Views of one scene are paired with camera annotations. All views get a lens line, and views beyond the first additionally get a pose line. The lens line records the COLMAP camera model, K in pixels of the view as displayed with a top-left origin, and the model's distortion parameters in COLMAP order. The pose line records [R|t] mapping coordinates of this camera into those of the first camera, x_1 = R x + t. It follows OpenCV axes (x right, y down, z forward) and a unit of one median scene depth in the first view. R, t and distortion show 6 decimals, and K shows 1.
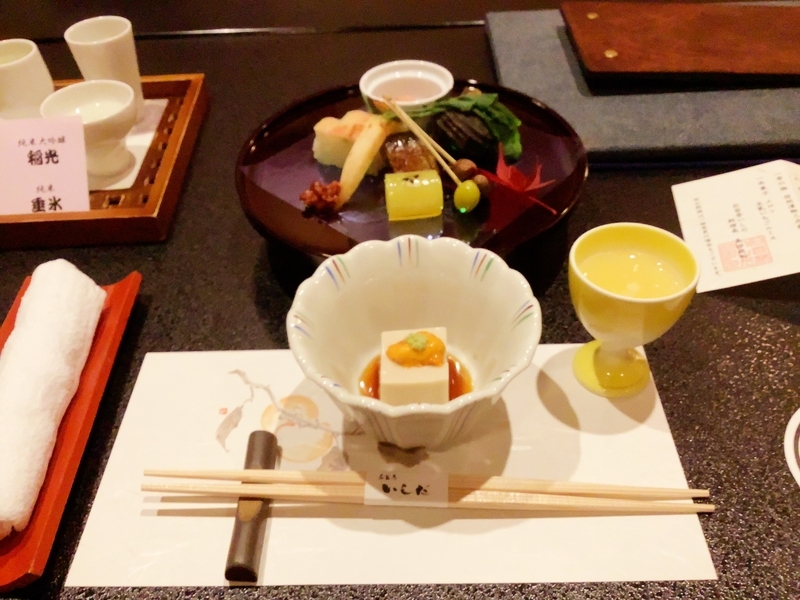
lens RADIAL K [[724.7, 0, 400.0], [0, 724.7, 300.0], [0, 0, 1]] dist [0.042580, -0.003072]
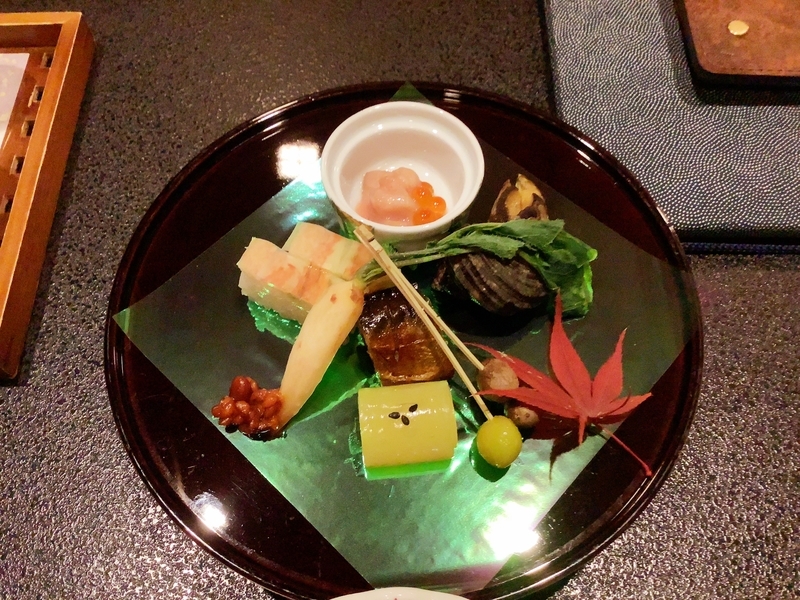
lens RADIAL K [[724.7, 0, 400.0], [0, 724.7, 300.0], [0, 0, 1]] dist [0.042580, -0.003072]
pose [[0.999533, 0.024836, 0.017819, 0.000095], [-0.029132, 0.950505, 0.309341, -0.397137], [-0.009255, -0.309715, 0.950784, 0.455895]]
